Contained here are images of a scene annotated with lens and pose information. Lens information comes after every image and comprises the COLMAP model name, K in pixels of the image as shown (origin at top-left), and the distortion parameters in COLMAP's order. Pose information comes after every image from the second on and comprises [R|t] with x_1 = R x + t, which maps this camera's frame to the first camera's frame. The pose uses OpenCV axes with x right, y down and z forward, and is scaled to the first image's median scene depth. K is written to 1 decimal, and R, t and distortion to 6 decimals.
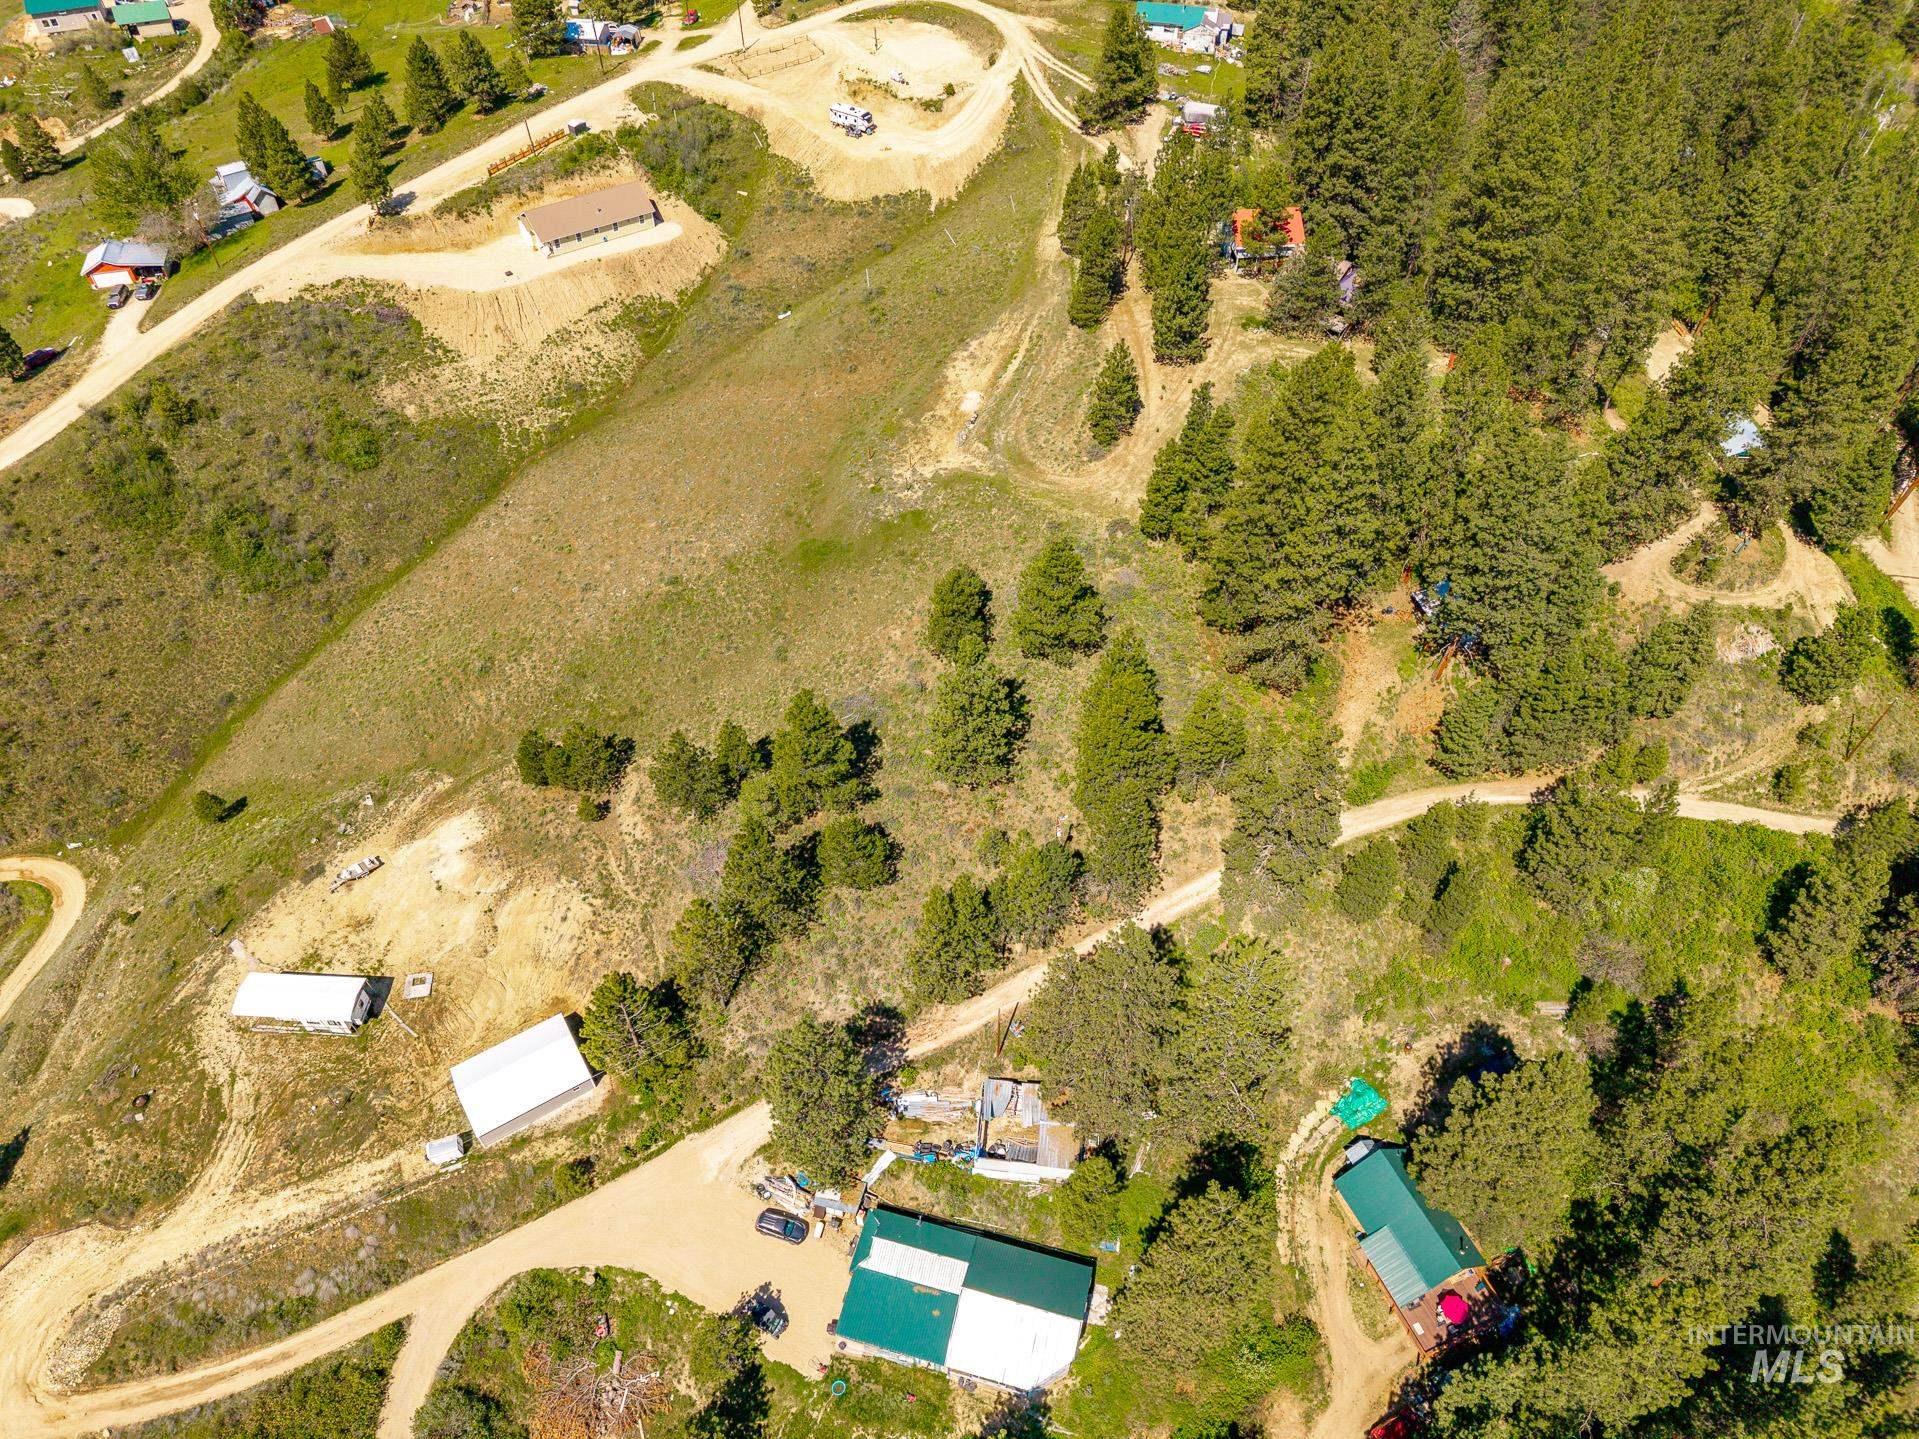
lens RADIAL K [[1289.6, 0, 959.5], [0, 1289.6, 719.5], [0, 0, 1]] dist [0.021000, -0.017717]
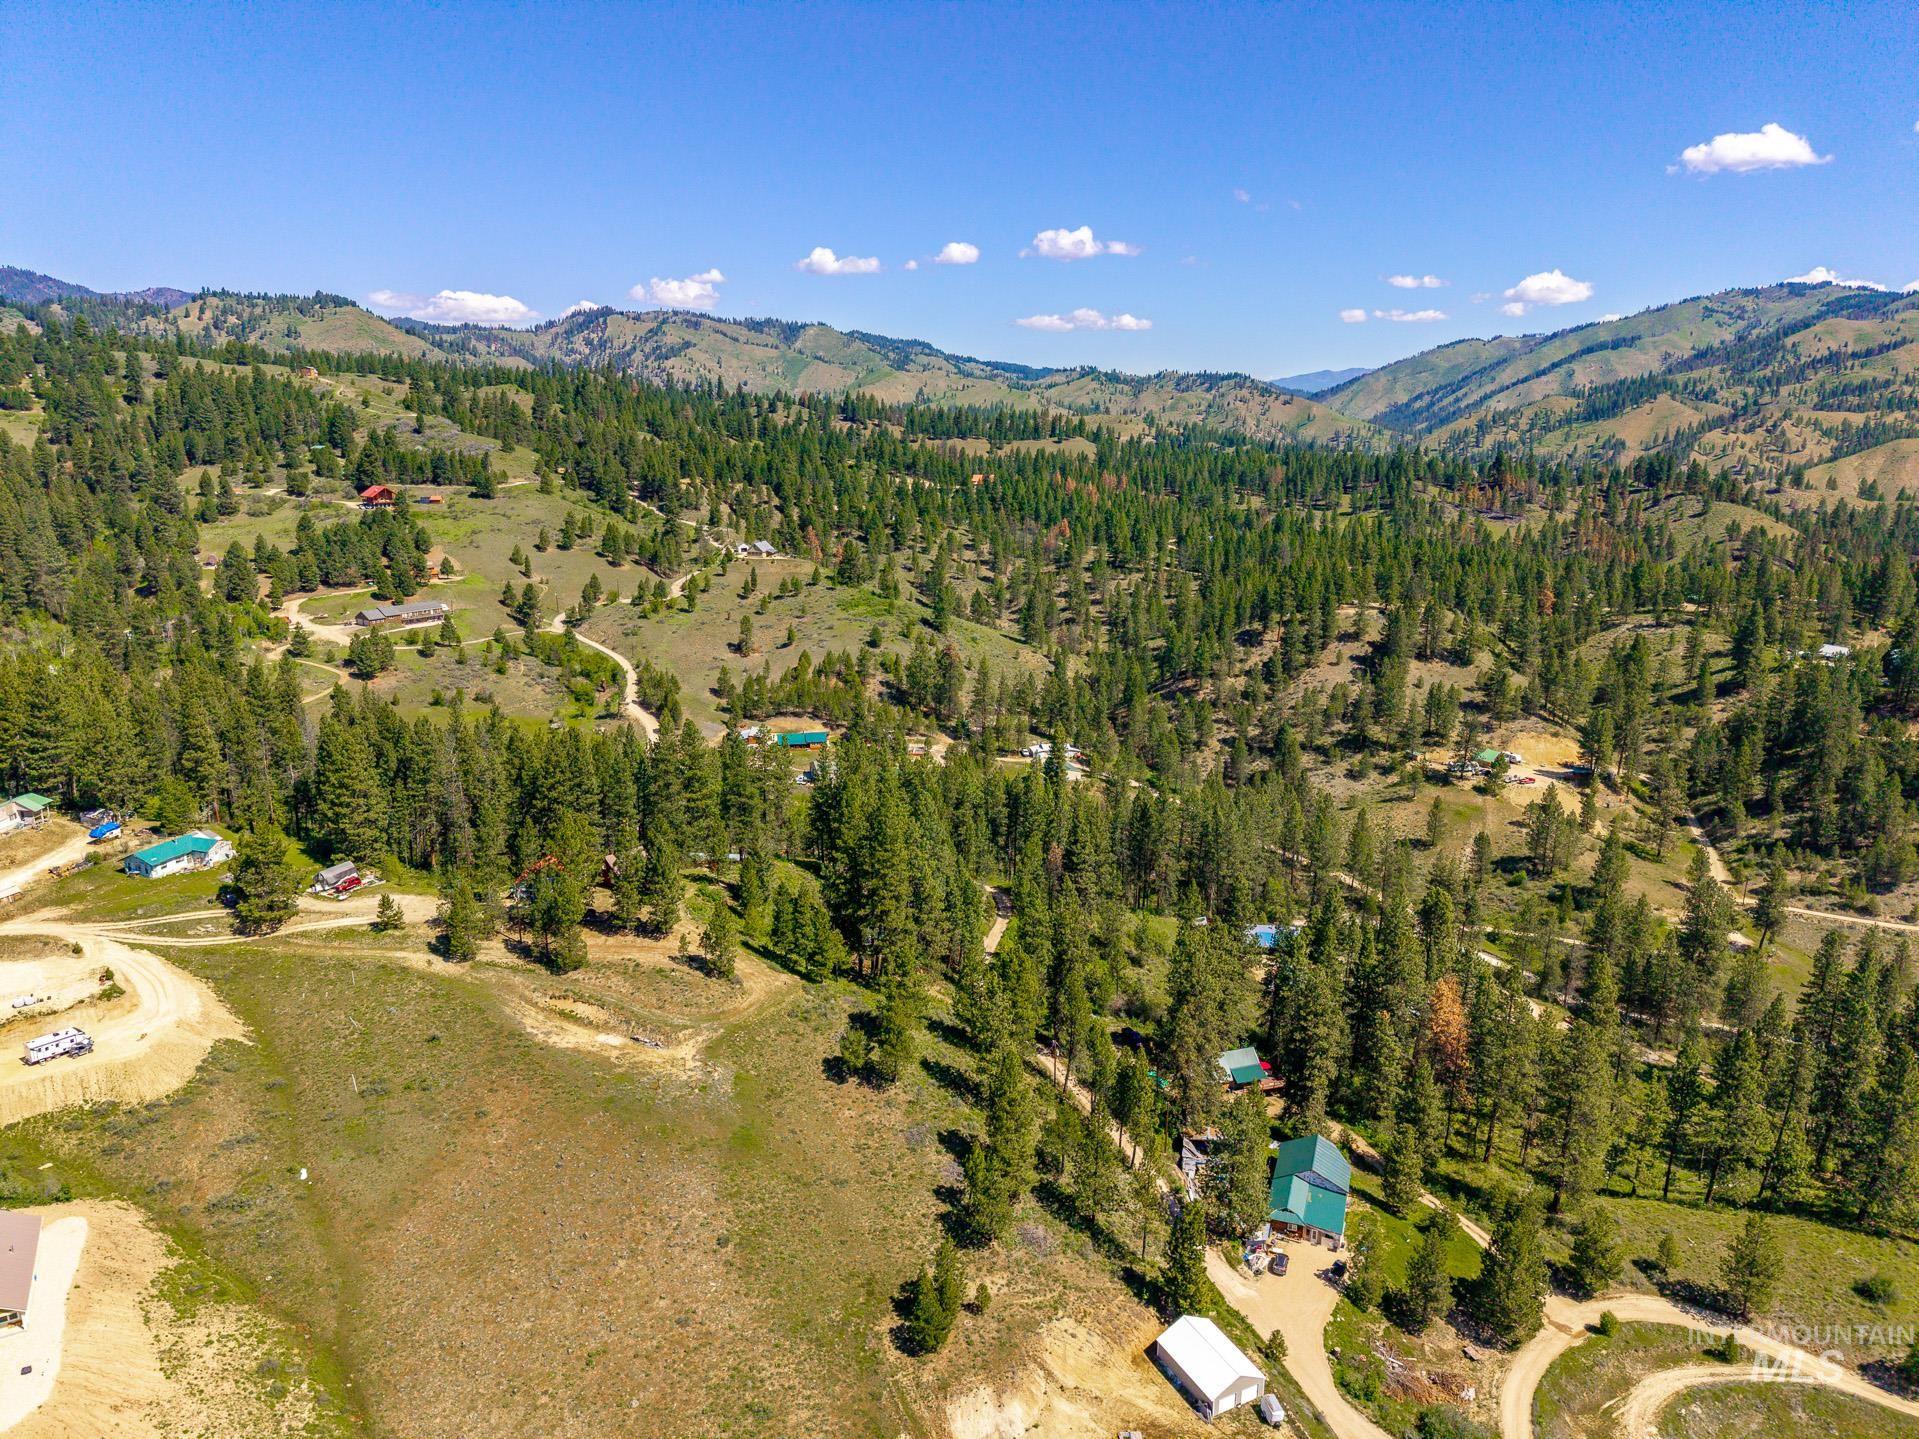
lens RADIAL K [[1289.6, 0, 959.5], [0, 1289.6, 719.5], [0, 0, 1]] dist [0.021000, -0.017717]
pose [[0.083484, -0.245449, 0.965808, -1.150157], [0.726723, 0.678143, 0.109525, -0.381403], [-0.681839, 0.692731, 0.234988, 0.337752]]
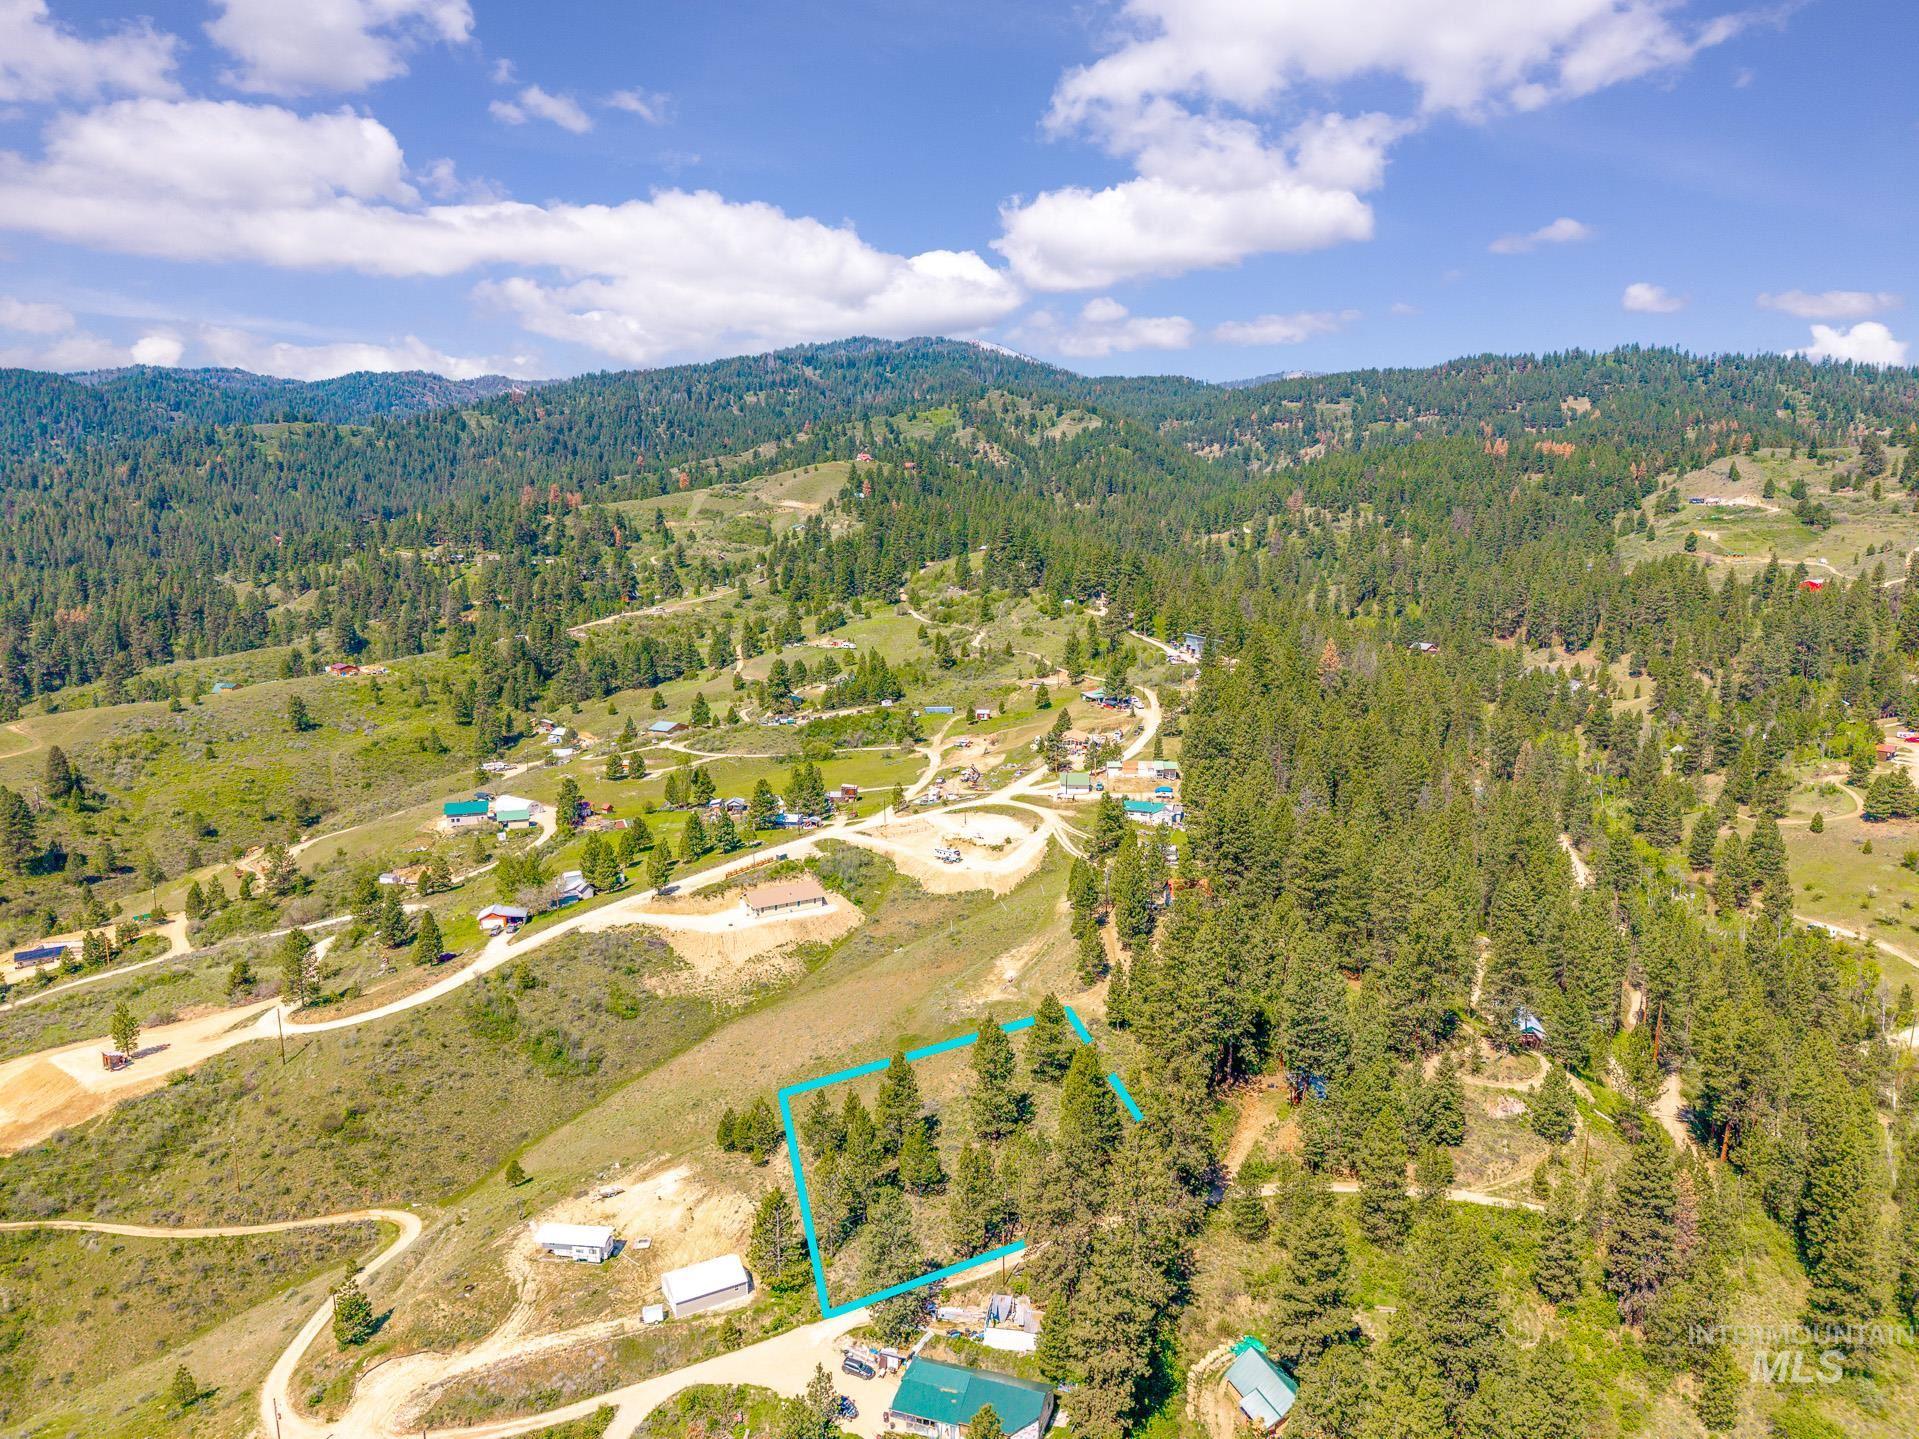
lens RADIAL K [[1289.7, 0, 959.5], [0, 1289.7, 719.5], [0, 0, 1]] dist [0.022687, -0.023108]
pose [[0.997137, 0.003264, -0.075547, 0.074635], [-0.049049, 0.788305, -0.613326, 0.551273], [0.057553, 0.615276, 0.786208, -0.525400]]
